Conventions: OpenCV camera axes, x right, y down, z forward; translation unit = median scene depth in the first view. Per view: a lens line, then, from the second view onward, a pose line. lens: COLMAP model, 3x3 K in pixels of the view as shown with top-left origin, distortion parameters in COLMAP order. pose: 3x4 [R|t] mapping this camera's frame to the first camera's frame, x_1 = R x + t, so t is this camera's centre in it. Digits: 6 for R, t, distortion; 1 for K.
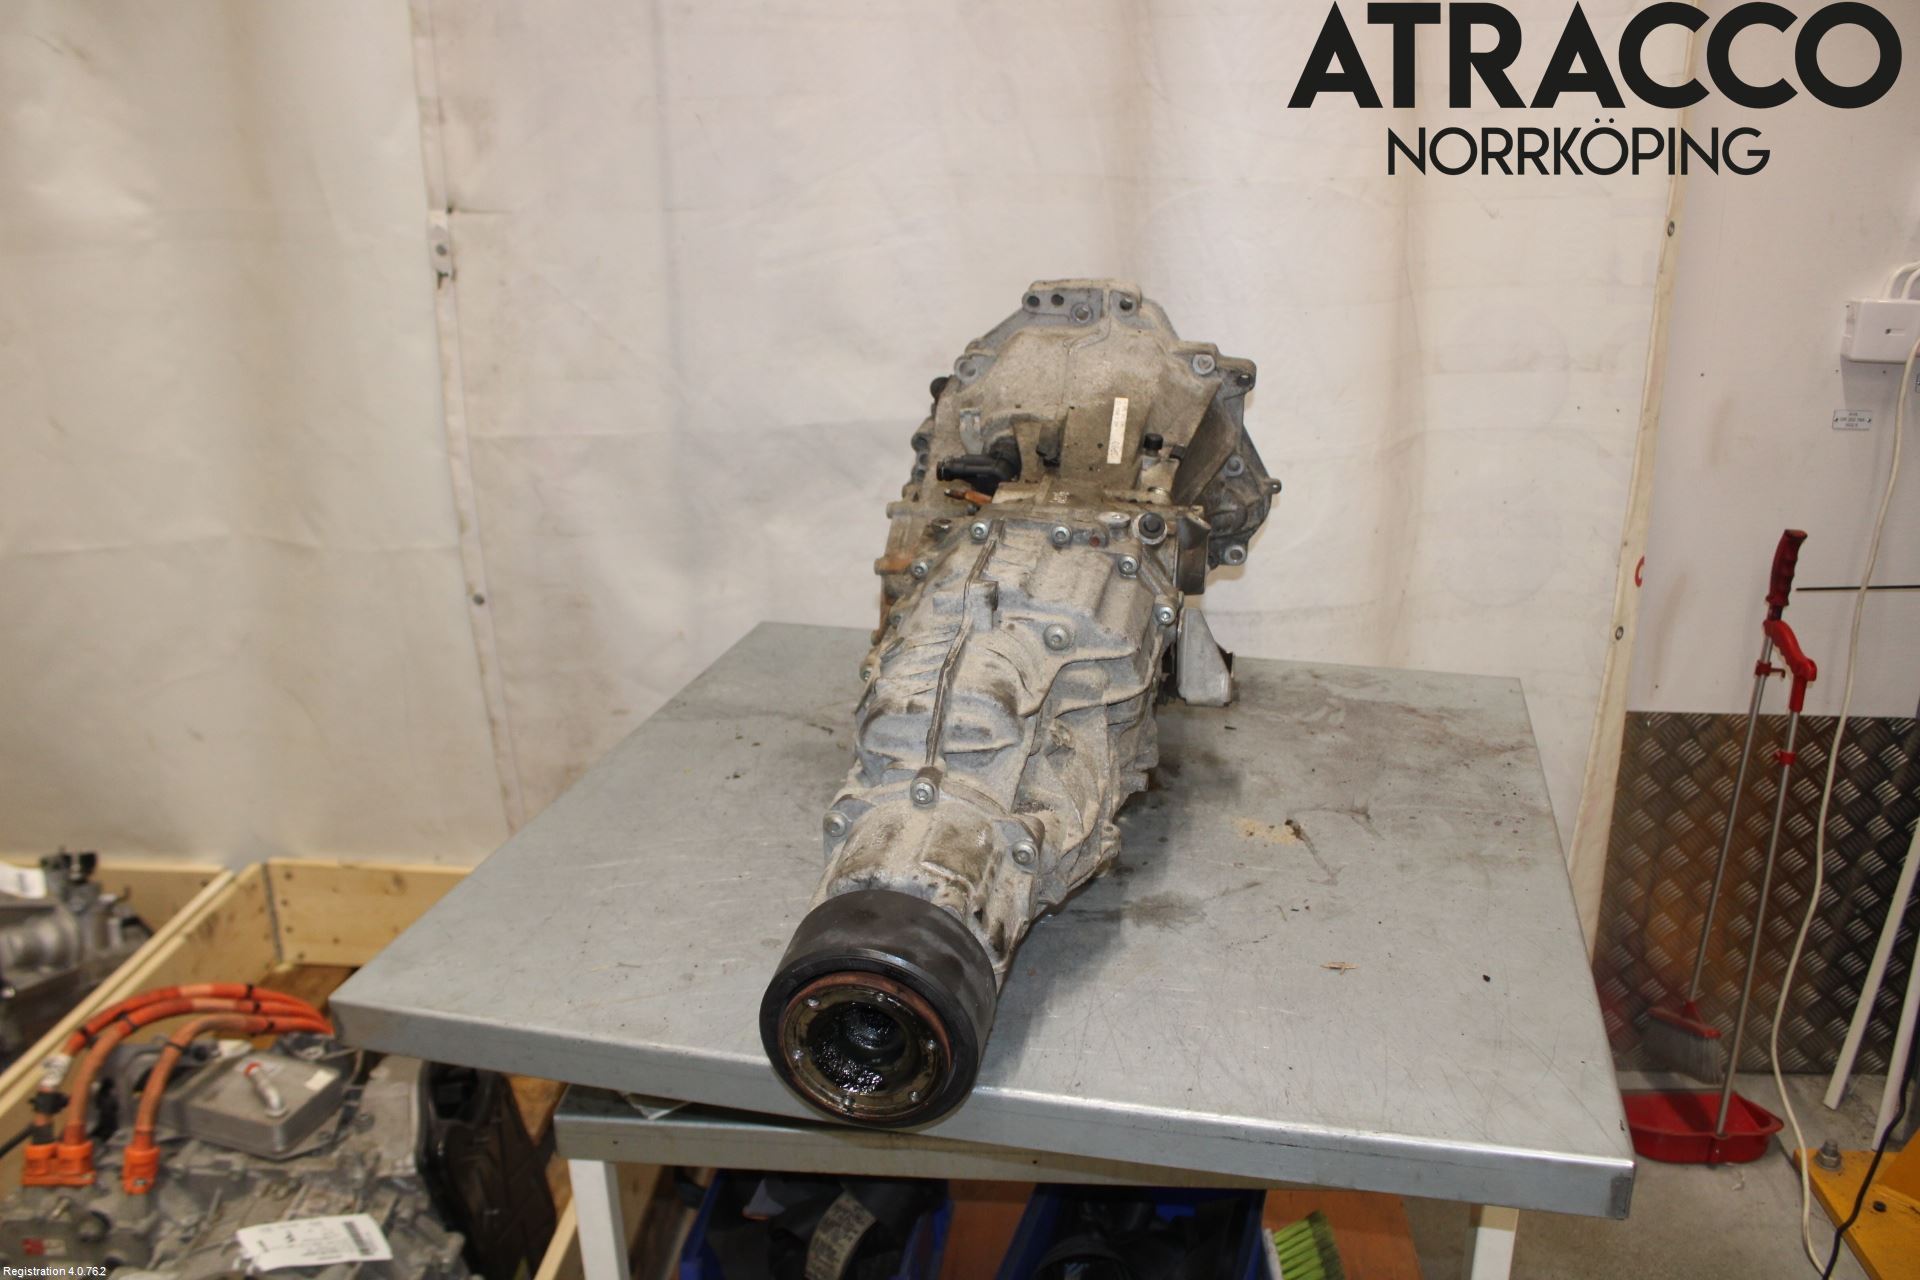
lens RADIAL K [[1644.5, 0, 927.4], [0, 1644.5, 634.9], [0, 0, 1]] dist [-0.153113, 0.181699]
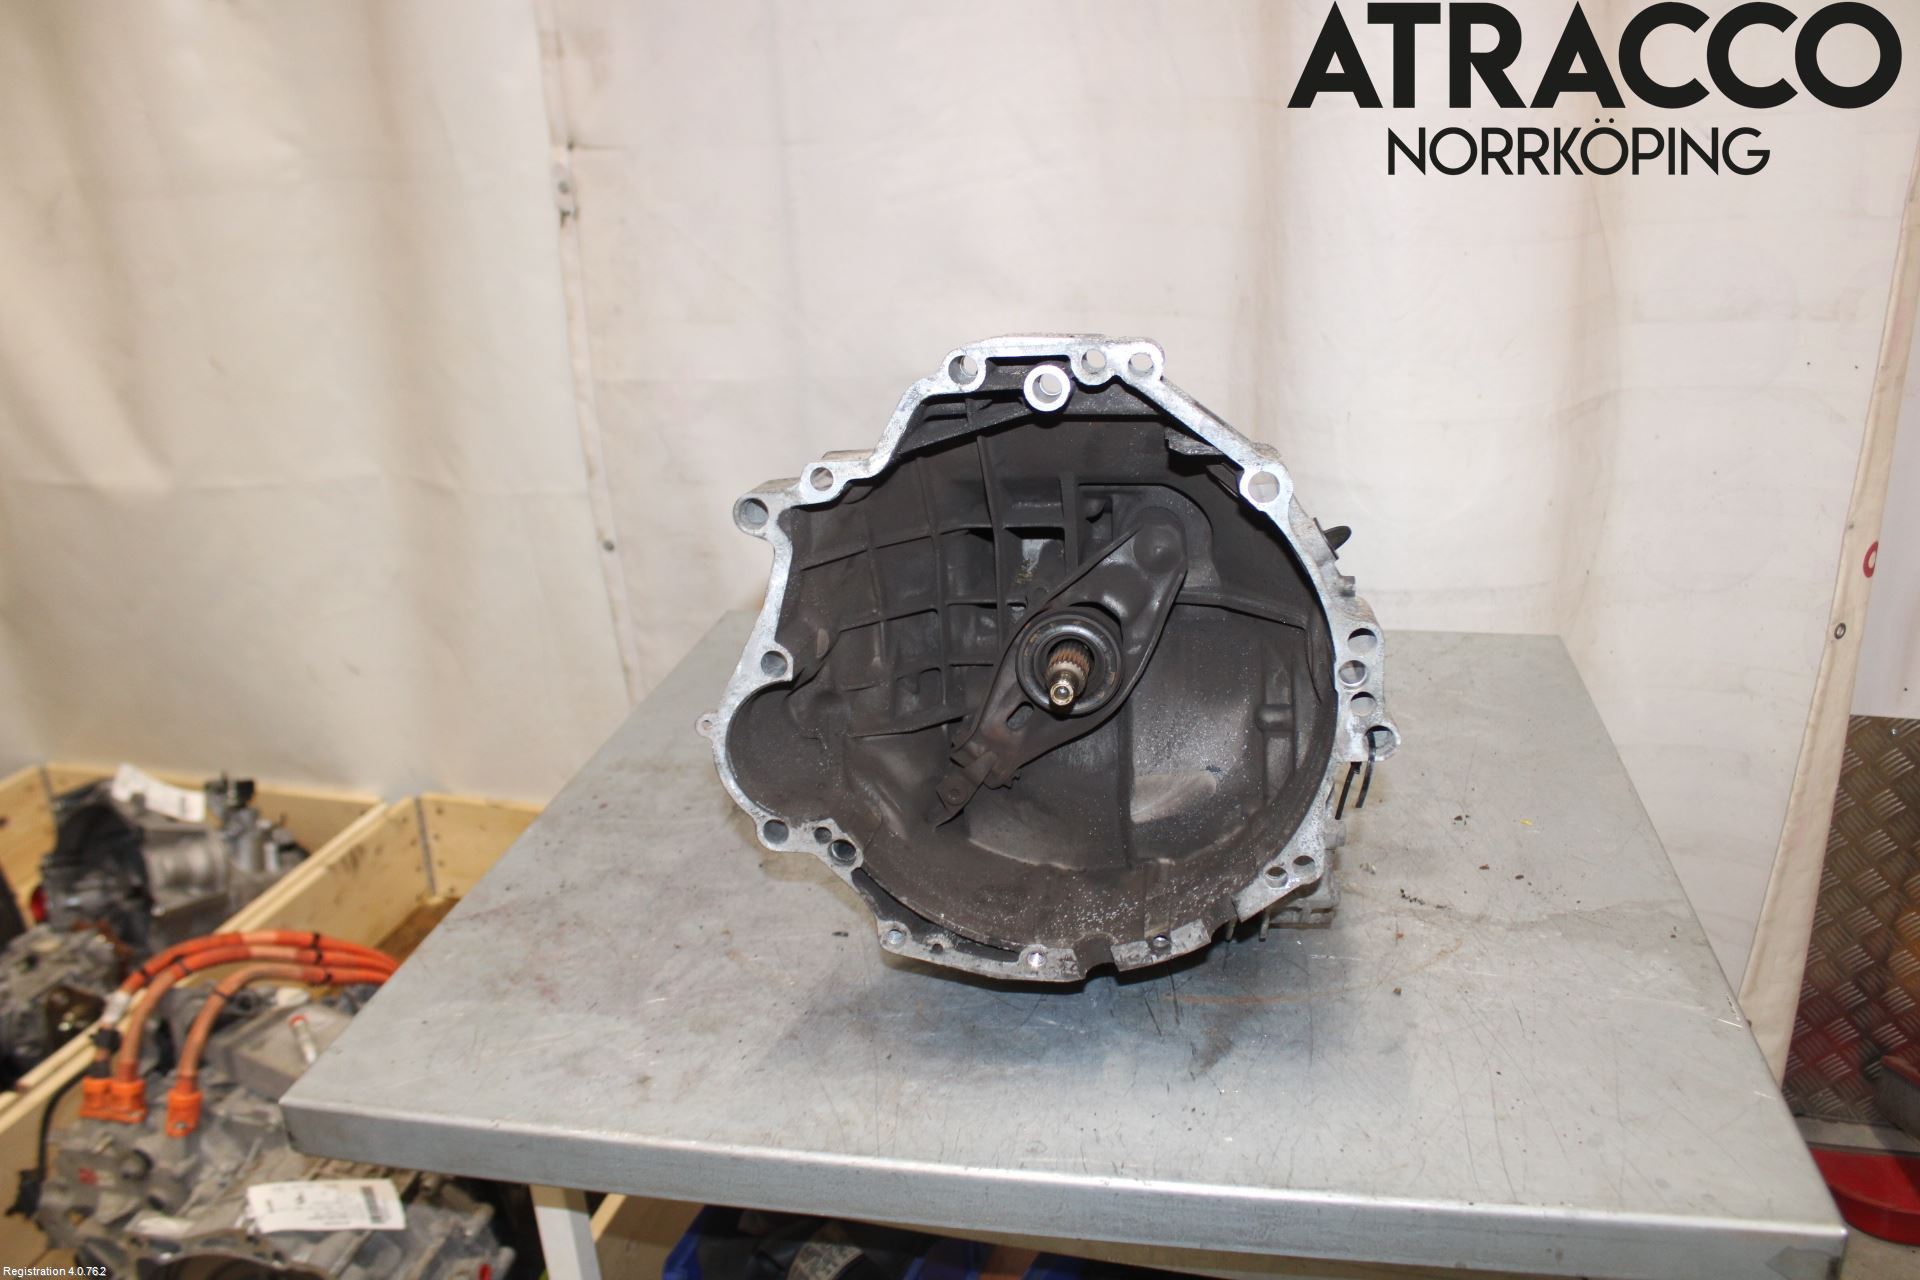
lens RADIAL K [[1628.0, 0, 919.3], [0, 1628.0, 631.6], [0, 0, 1]] dist [-0.141297, 0.137517]
pose [[0.980938, 0.039460, -0.190272, 0.108348], [-0.031347, 0.998474, 0.045464, -0.022877], [0.191775, -0.038633, 0.980678, 0.086866]]
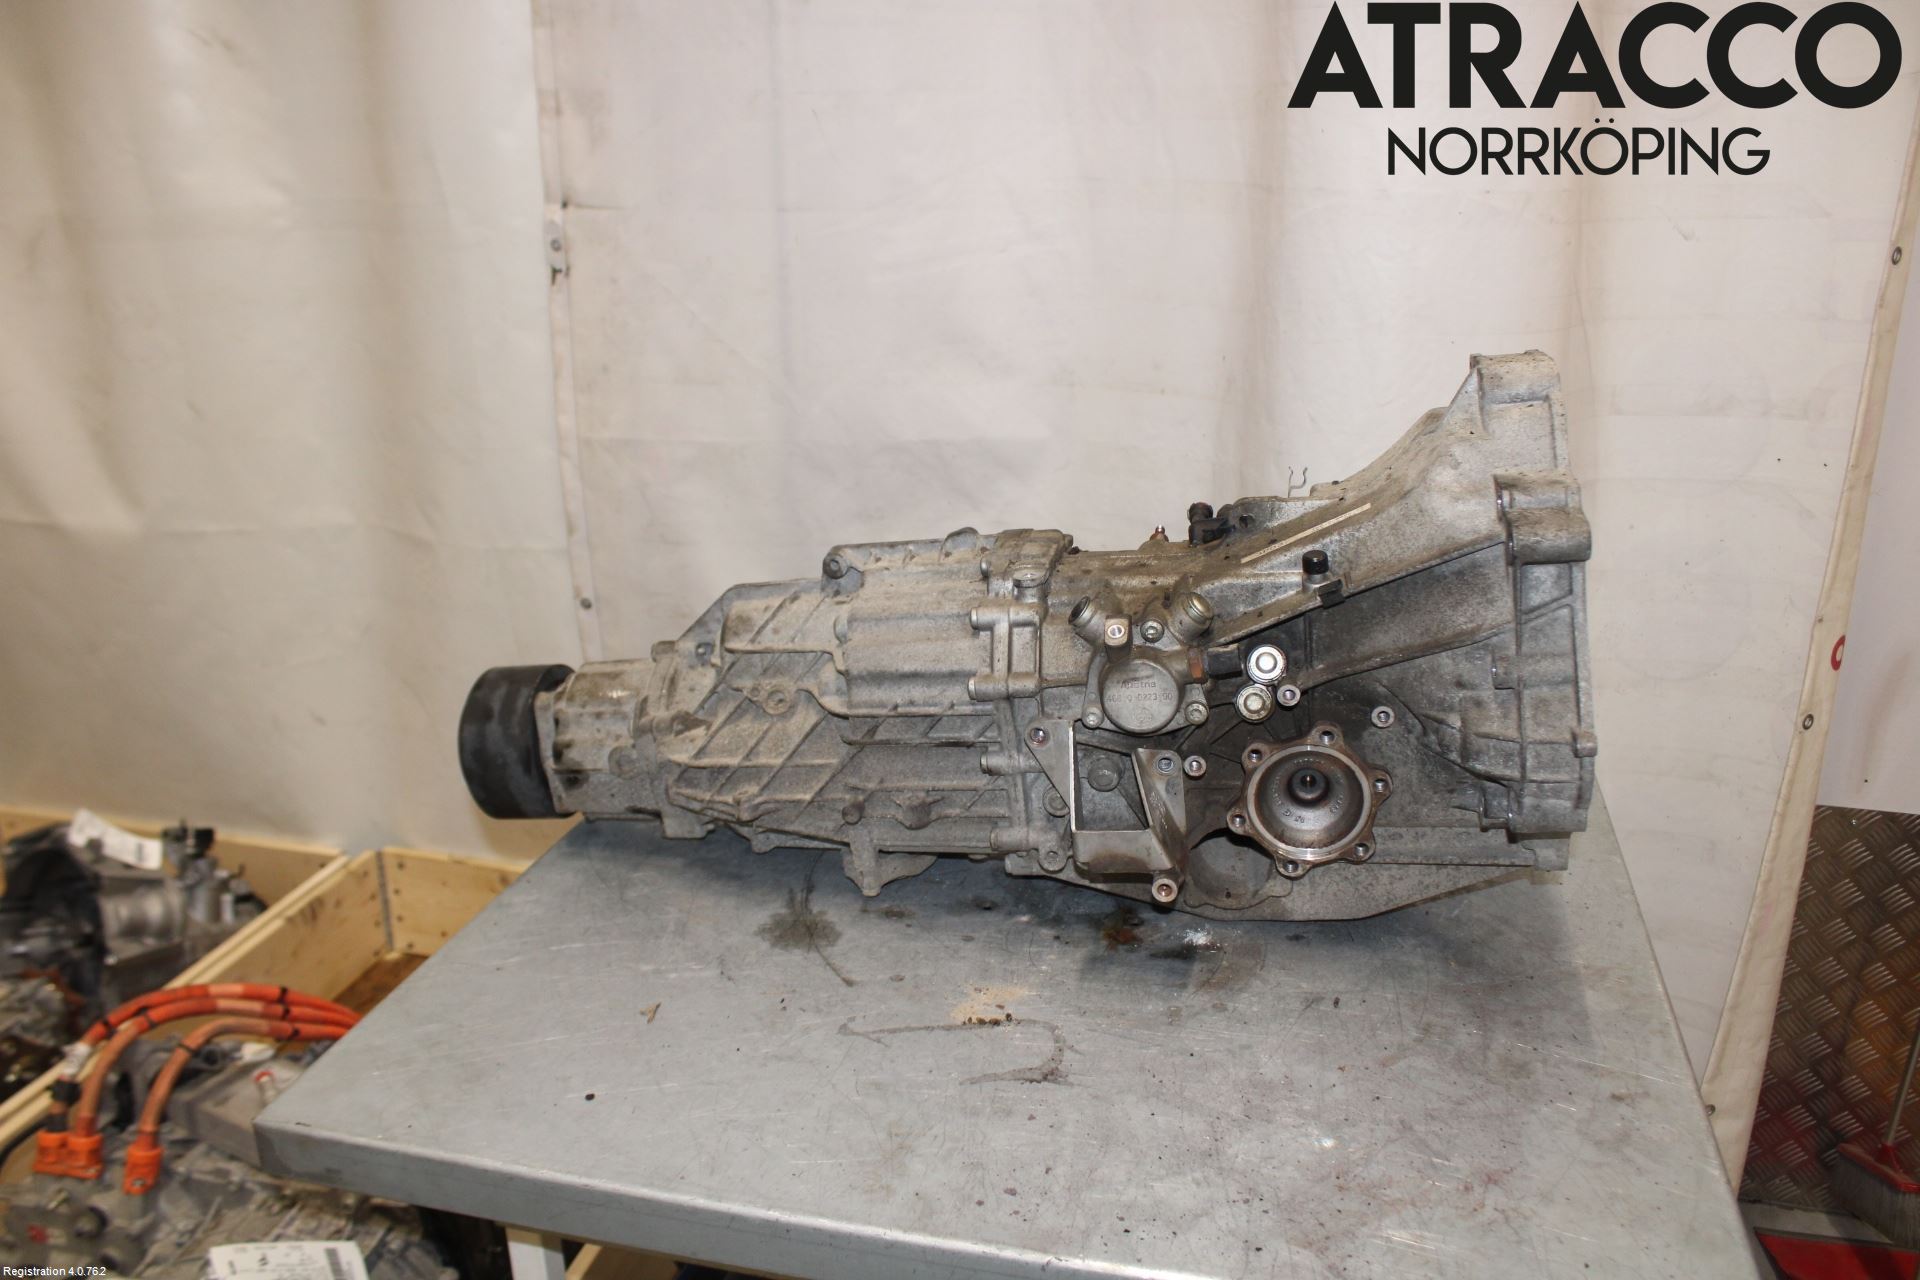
lens RADIAL K [[1628.0, 0, 919.3], [0, 1628.0, 631.6], [0, 0, 1]] dist [-0.141297, 0.137517]
pose [[0.985429, 0.060636, -0.158912, 0.087715], [-0.060930, 0.998137, 0.003025, -0.022584], [0.158799, 0.006702, 0.987288, 0.081145]]
